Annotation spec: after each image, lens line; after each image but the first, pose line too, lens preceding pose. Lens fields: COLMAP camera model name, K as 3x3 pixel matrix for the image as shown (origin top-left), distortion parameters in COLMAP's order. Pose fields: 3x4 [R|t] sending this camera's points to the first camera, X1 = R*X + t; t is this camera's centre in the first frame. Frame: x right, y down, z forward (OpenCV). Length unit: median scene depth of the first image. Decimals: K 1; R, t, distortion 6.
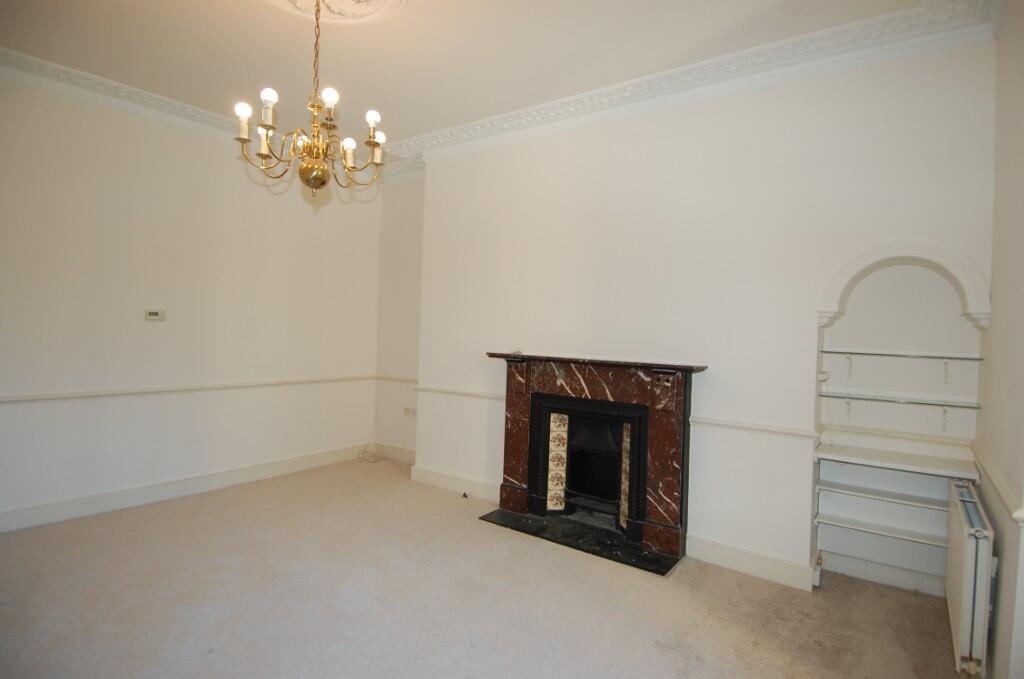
lens RADIAL K [[534.3, 0, 515.3], [0, 534.3, 339.4], [0, 0, 1]] dist [-0.000011, -0.001338]
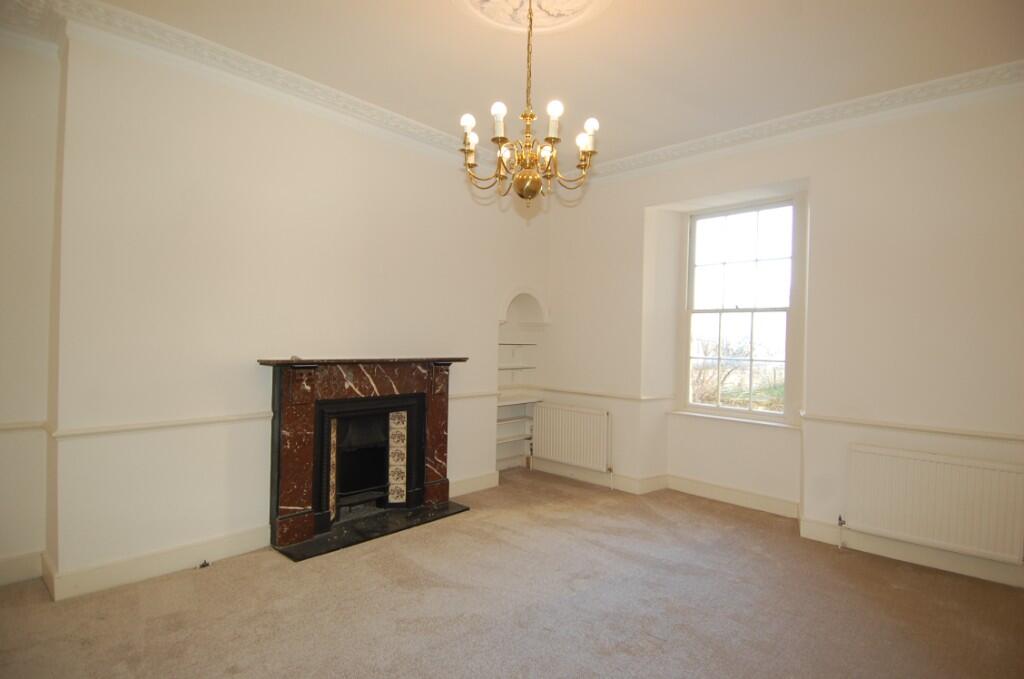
lens RADIAL K [[534.3, 0, 515.3], [0, 534.3, 339.4], [0, 0, 1]] dist [-0.000011, -0.001338]
pose [[0.095558, -0.031623, 0.994921, -0.885642], [-0.004441, 0.999472, 0.032194, -0.037049], [-0.995414, -0.007495, 0.095367, 0.621197]]
